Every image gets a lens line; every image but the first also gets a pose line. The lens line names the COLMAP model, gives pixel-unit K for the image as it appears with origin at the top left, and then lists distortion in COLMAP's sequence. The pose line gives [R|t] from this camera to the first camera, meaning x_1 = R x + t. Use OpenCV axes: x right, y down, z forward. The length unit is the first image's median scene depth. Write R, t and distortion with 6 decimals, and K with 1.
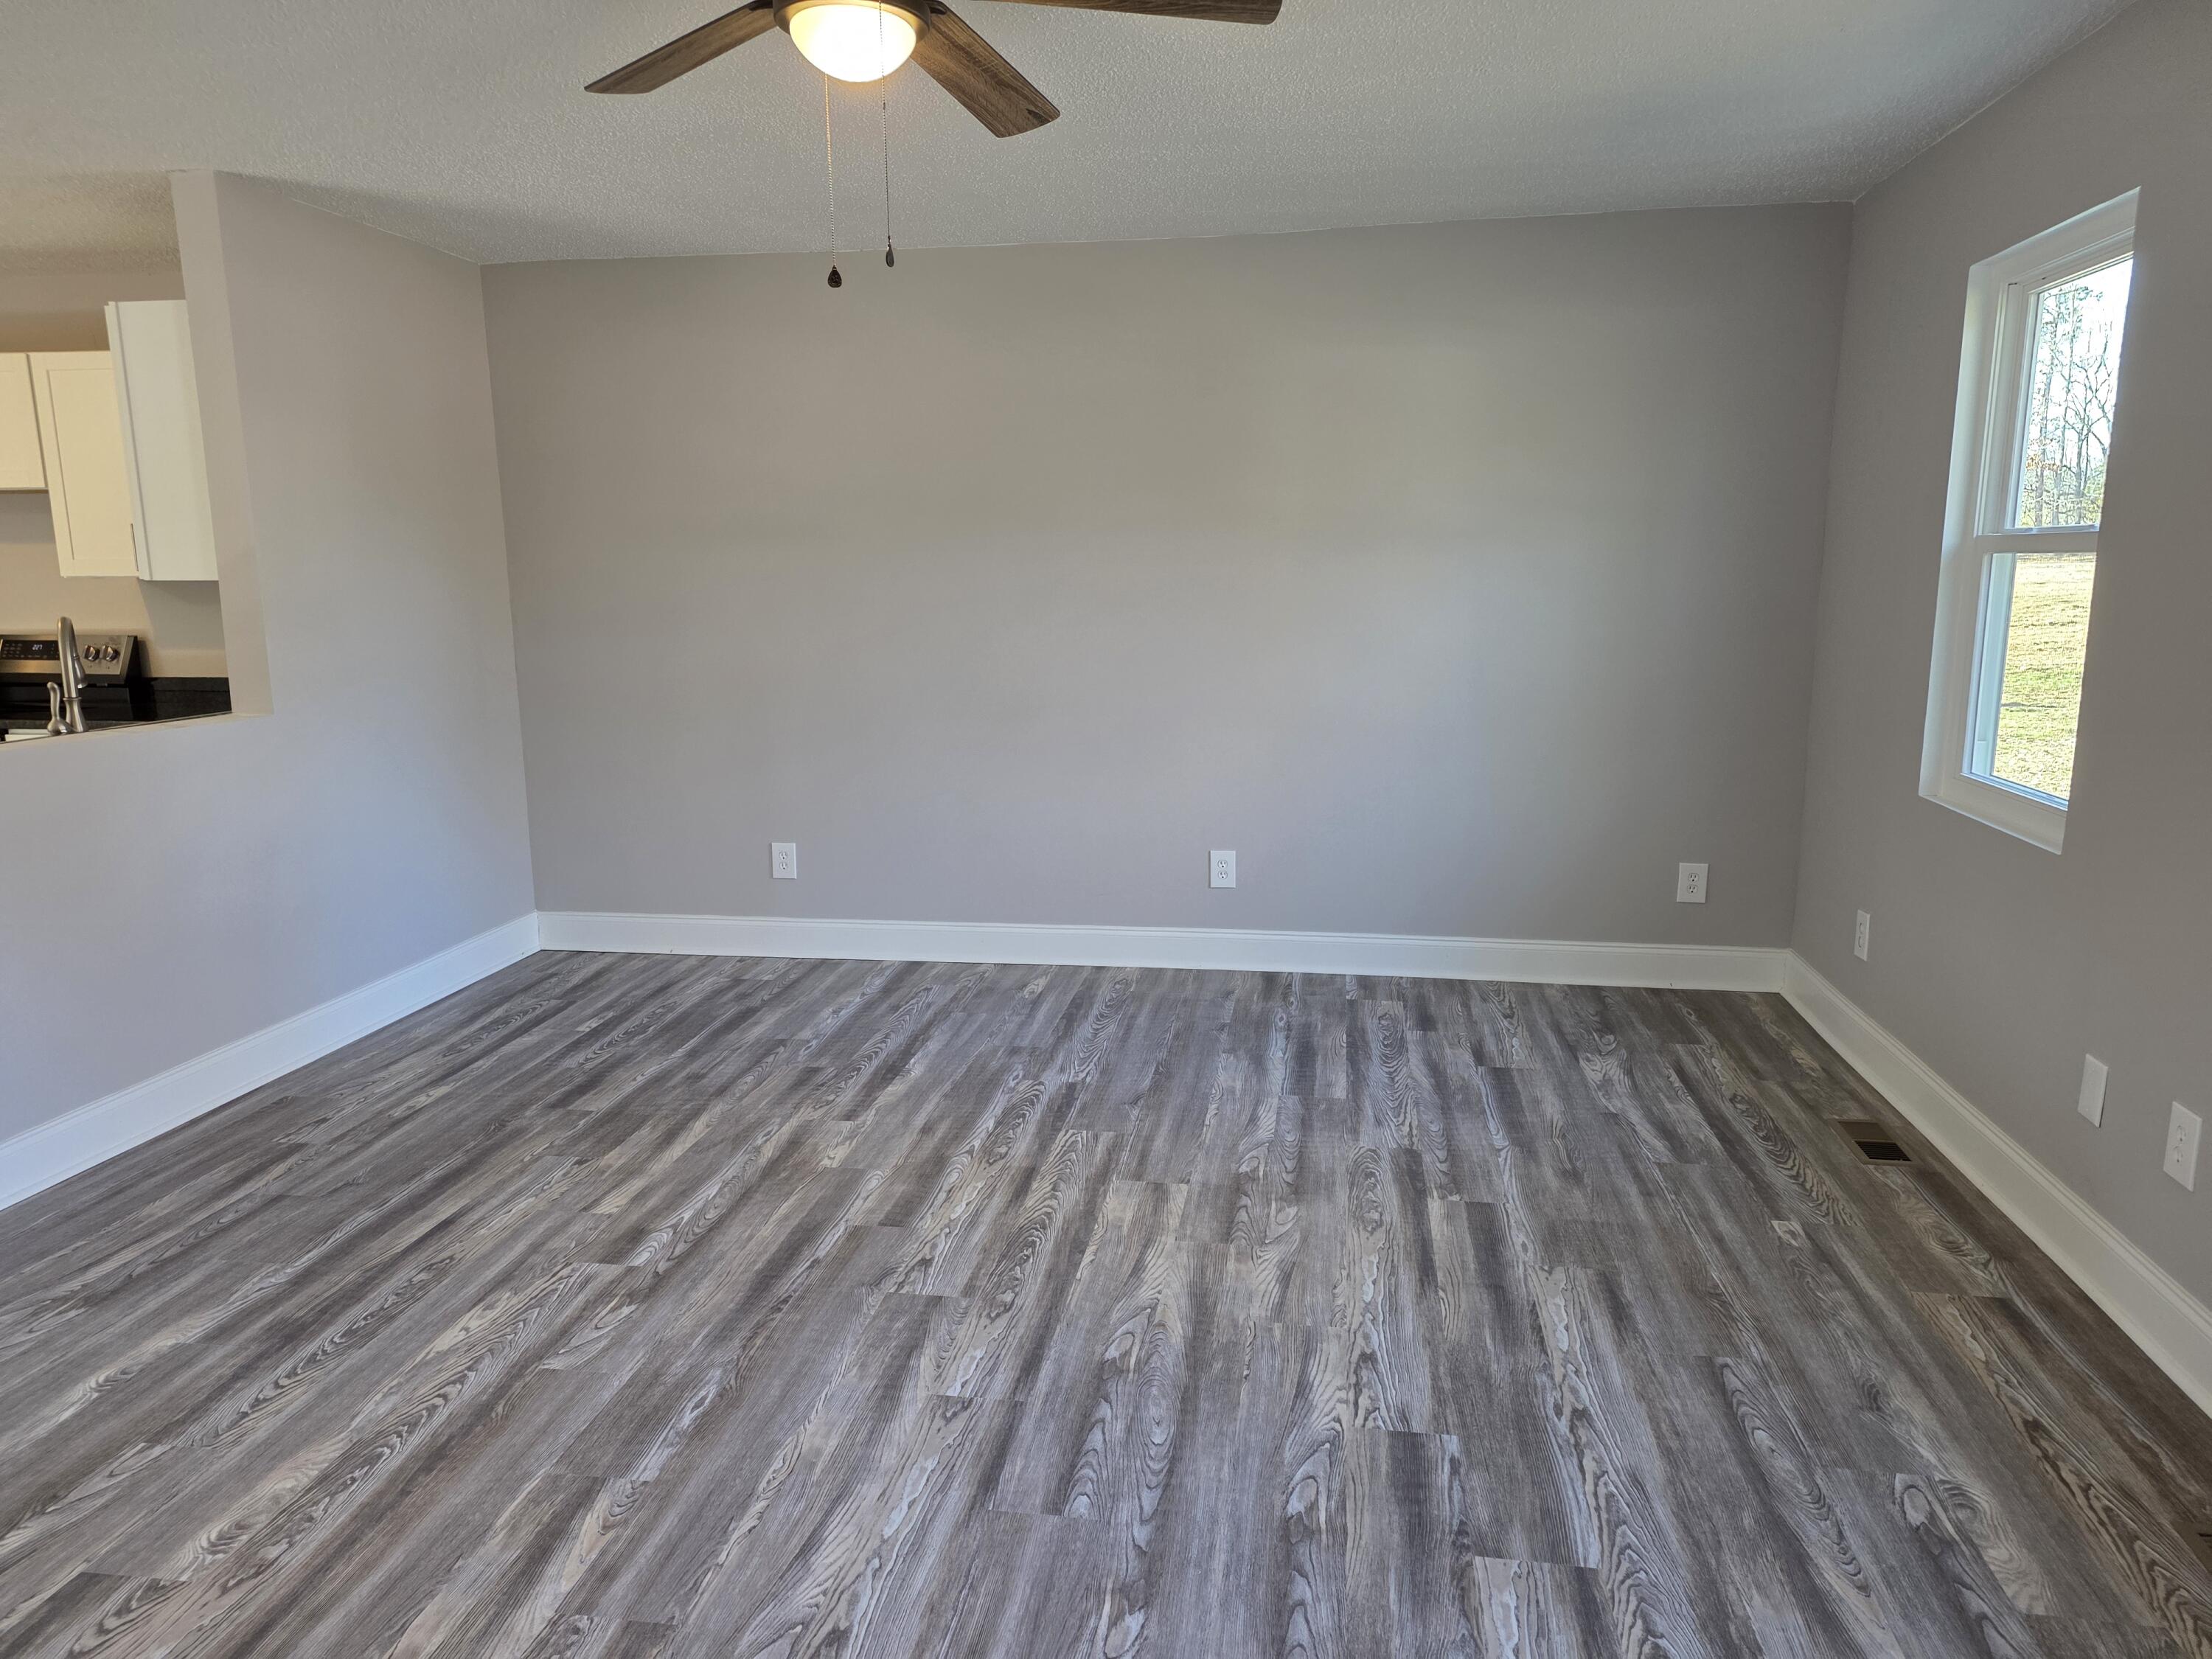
lens RADIAL K [[1461.7, 0, 1100.5], [0, 1461.7, 744.2], [0, 0, 1]] dist [0.105266, -0.092367]
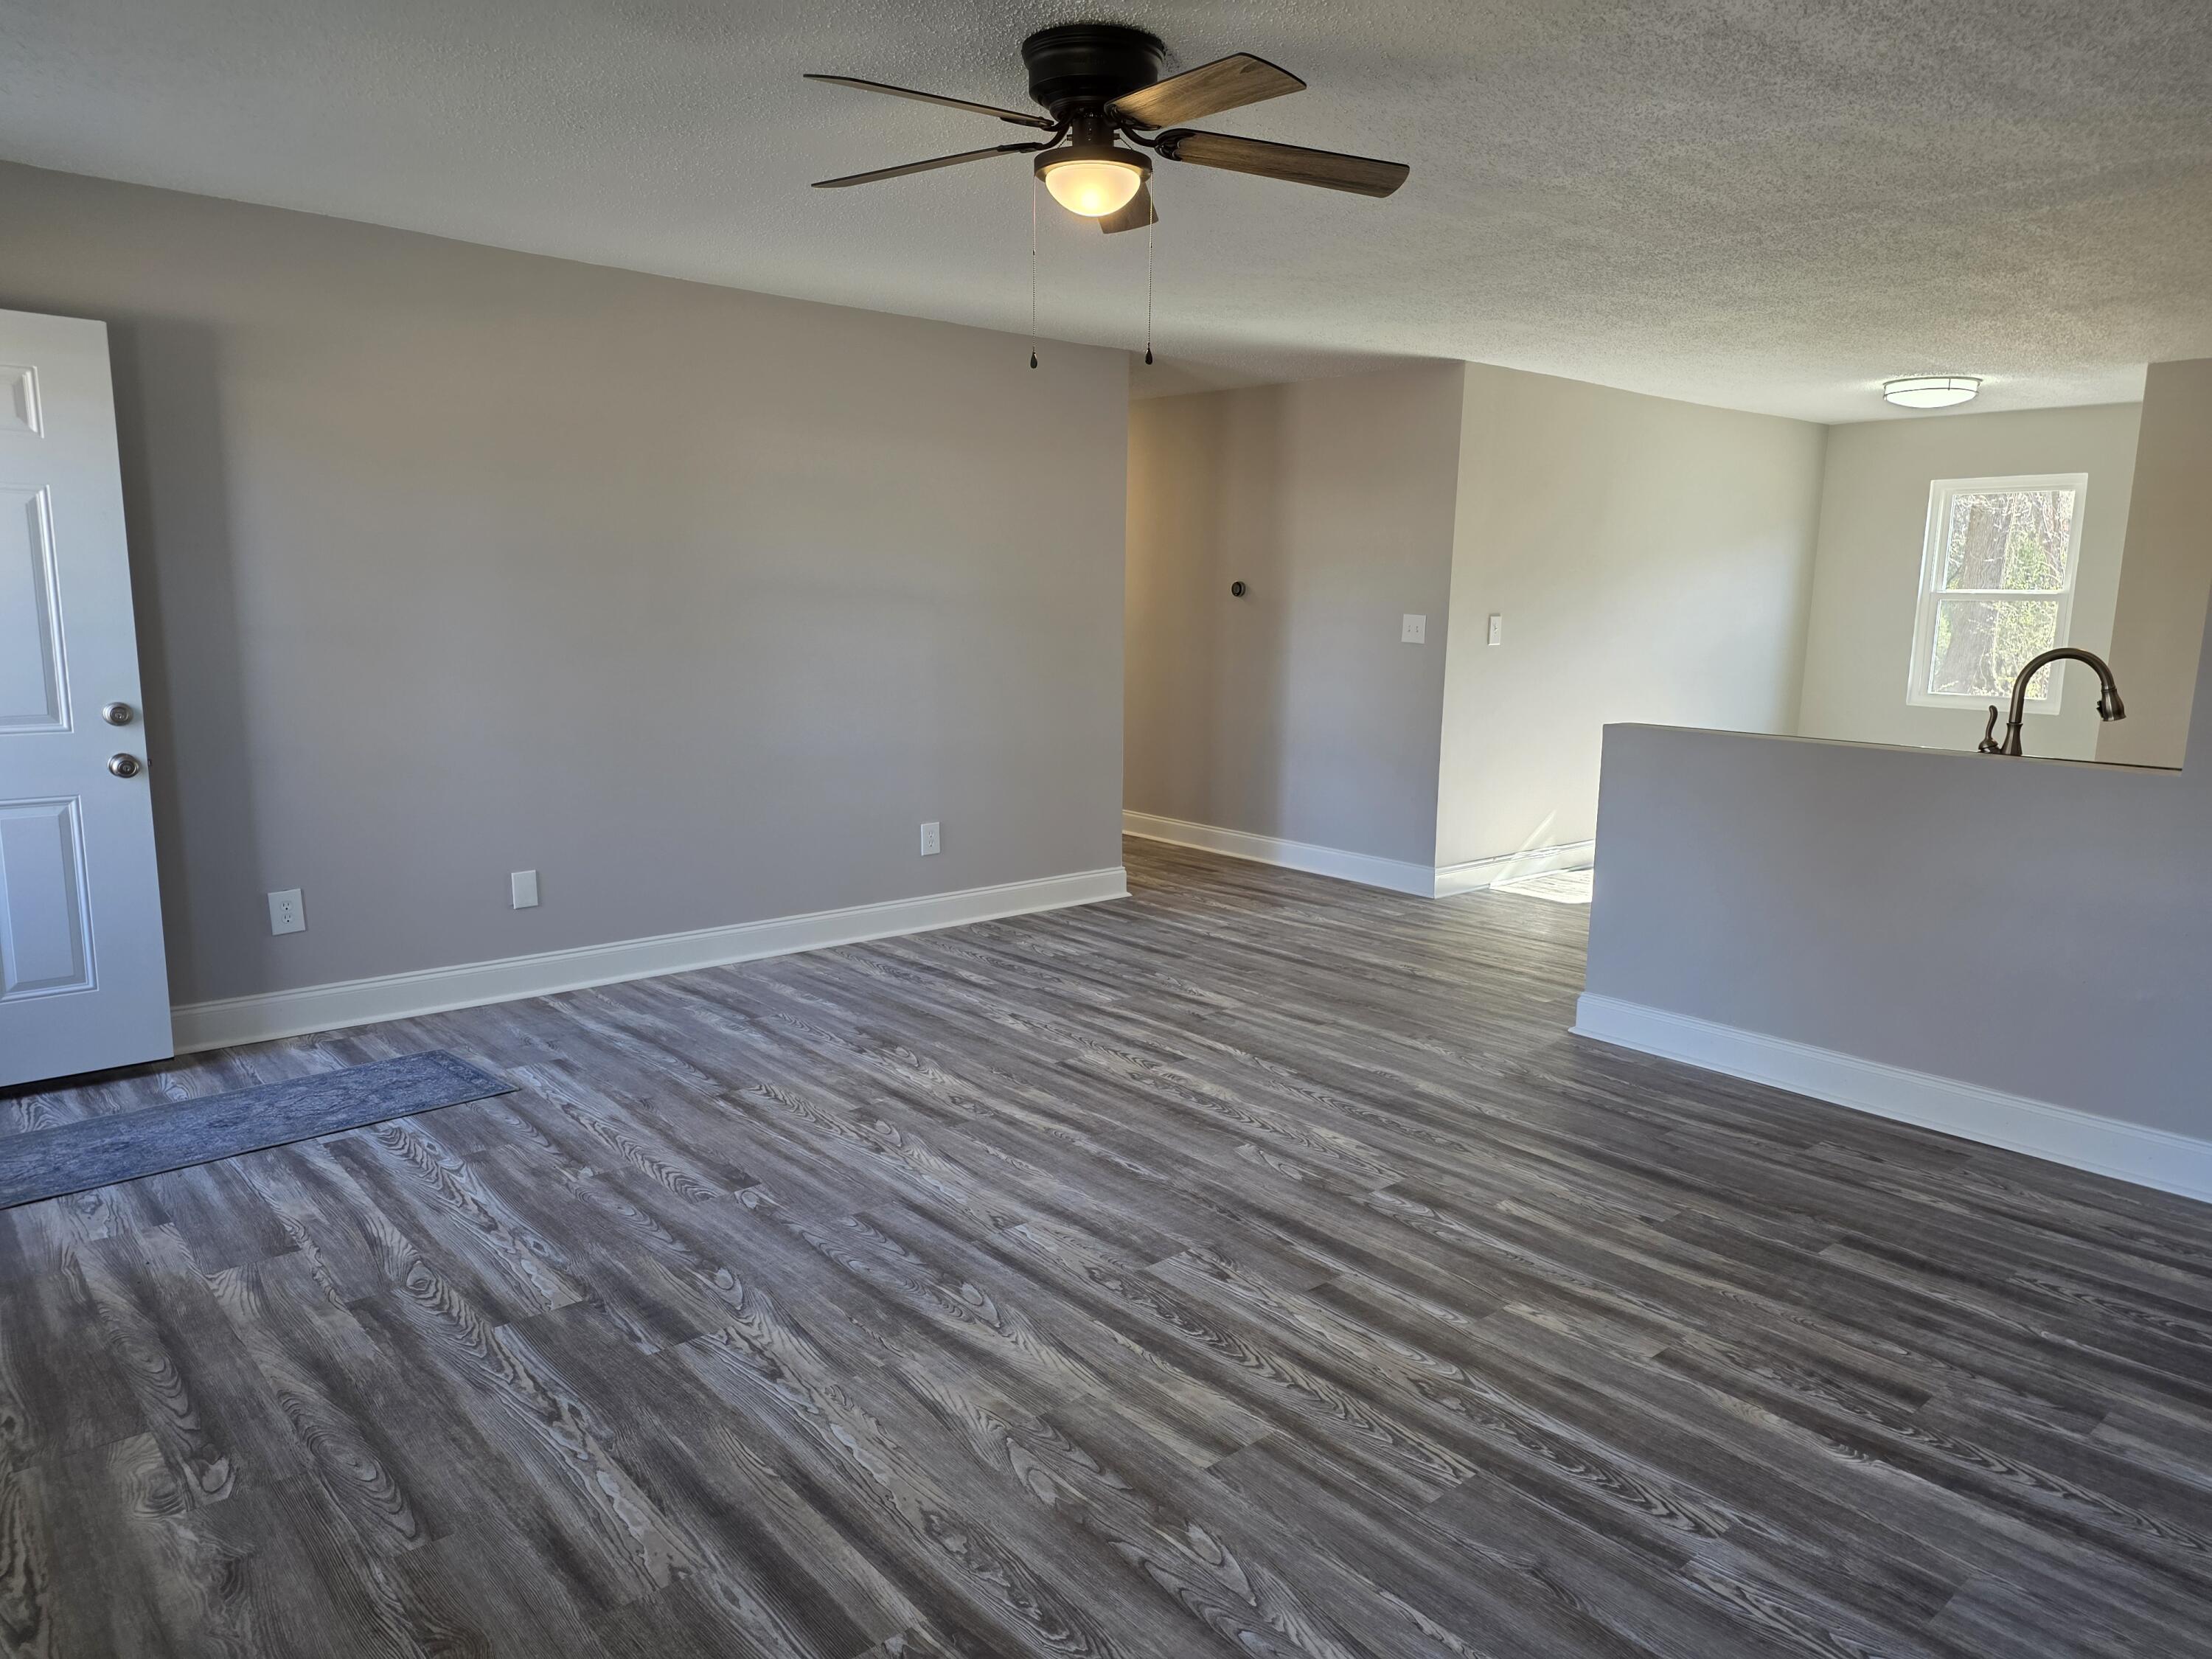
lens RADIAL K [[1457.0, 0, 1119.5], [0, 1457.0, 829.5], [0, 0, 1]] dist [0.129470, -0.168435]
pose [[-0.630098, 0.123609, -0.766615, 0.639988], [-0.107861, 0.963746, 0.244048, -0.175116], [0.768988, 0.236461, -0.593922, 1.435359]]
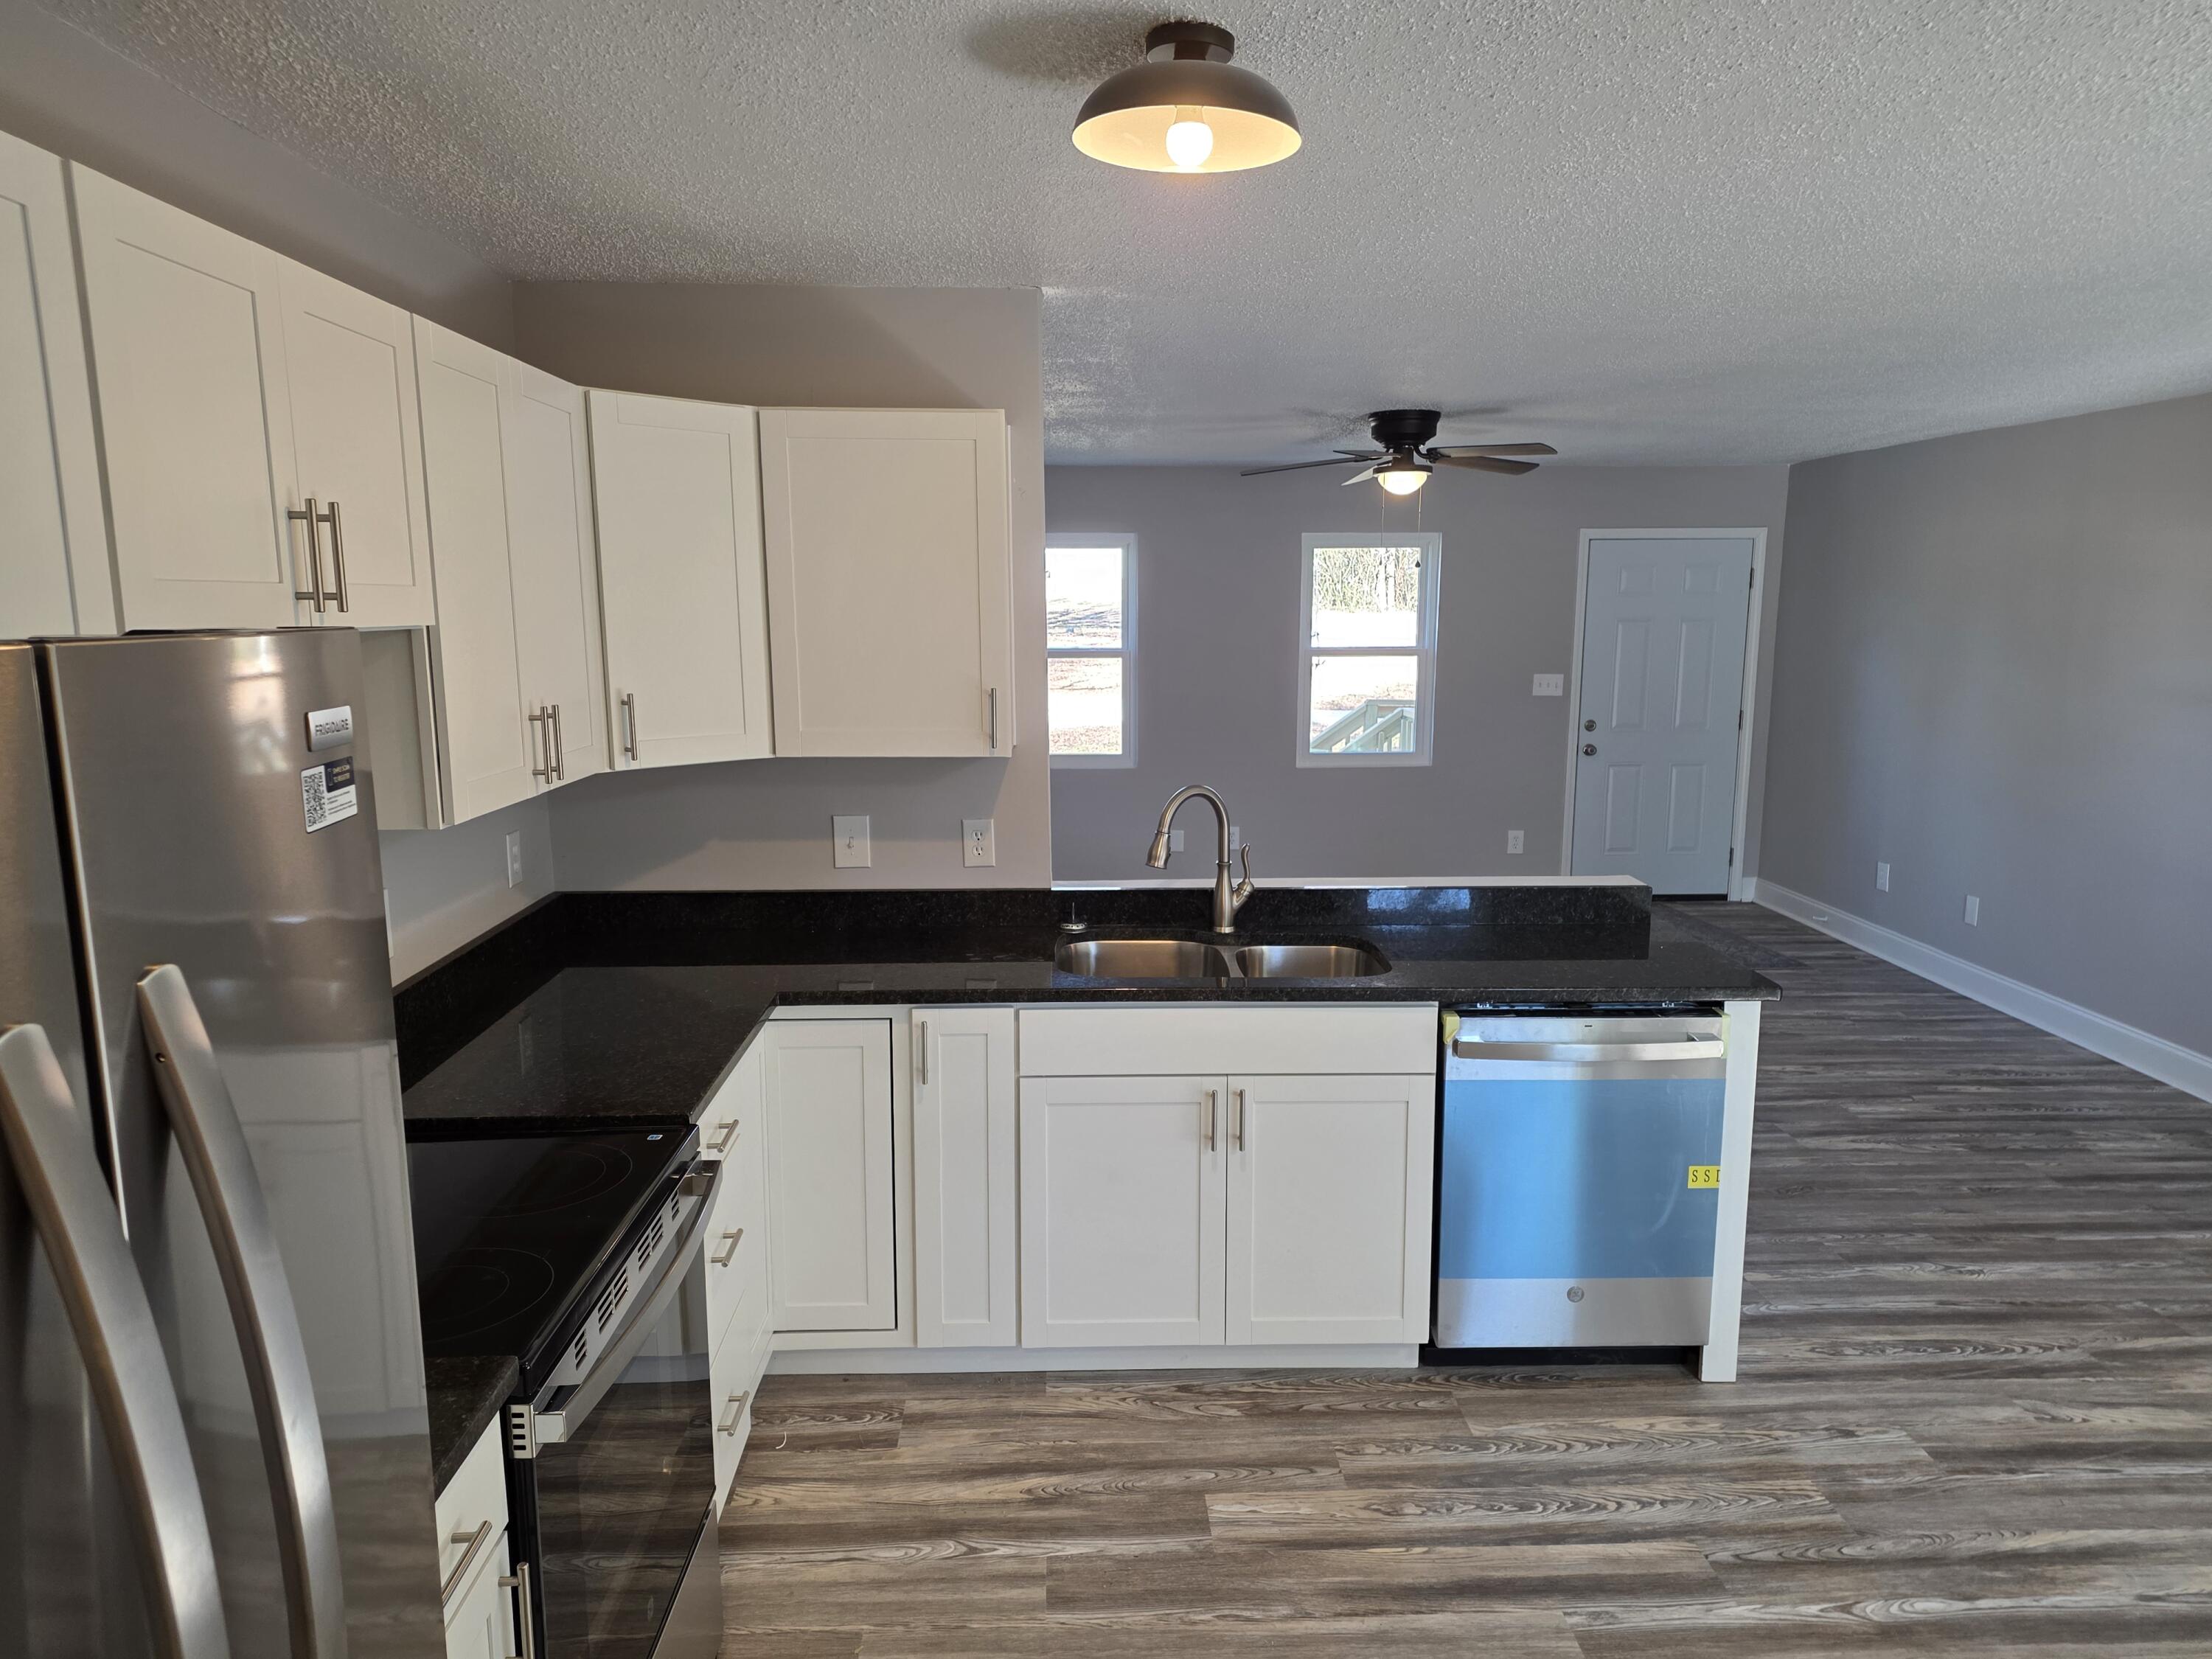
lens RADIAL K [[1481.4, 0, 1112.4], [0, 1481.4, 849.6], [0, 0, 1]] dist [0.105612, -0.124389]
pose [[-0.203705, -0.152305, 0.967113, -1.953540], [0.124069, 0.975845, 0.179813, -0.264486], [-0.971139, 0.156618, -0.179888, 1.538647]]
